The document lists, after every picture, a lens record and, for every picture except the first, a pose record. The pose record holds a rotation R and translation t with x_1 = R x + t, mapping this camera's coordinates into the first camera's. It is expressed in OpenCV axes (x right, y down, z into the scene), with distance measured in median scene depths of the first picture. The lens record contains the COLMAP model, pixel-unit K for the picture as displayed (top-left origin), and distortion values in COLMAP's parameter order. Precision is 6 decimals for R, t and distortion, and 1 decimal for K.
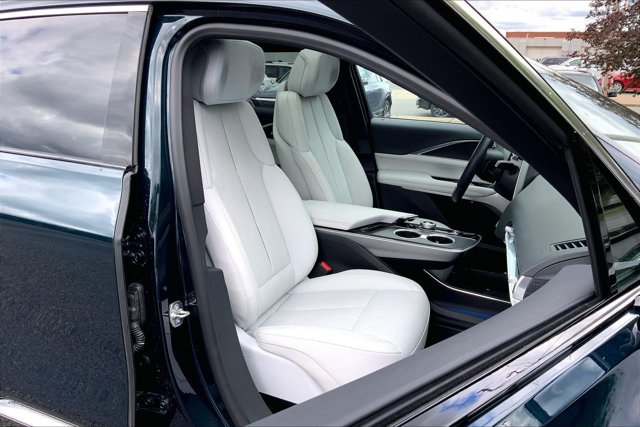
lens RADIAL K [[548.9, 0, 319.6], [0, 548.9, 195.7], [0, 0, 1]] dist [0.069006, -0.004994]
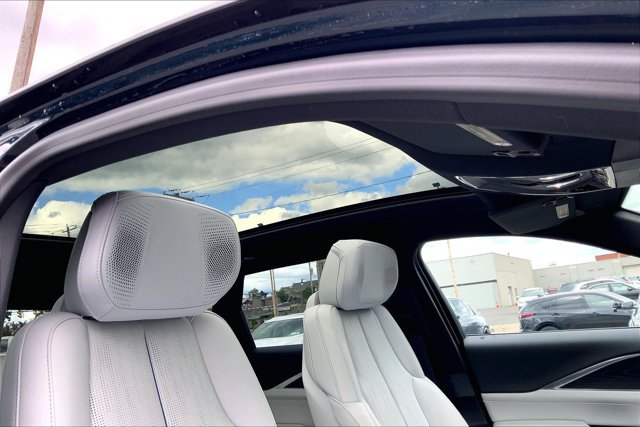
lens RADIAL K [[548.9, 0, 319.6], [0, 548.9, 195.7], [0, 0, 1]] dist [0.069006, -0.004994]
pose [[0.979153, -0.161029, -0.123813, 0.040053], [0.092083, 0.895195, -0.436058, -0.022473], [0.181054, 0.415566, 0.891361, 0.352286]]
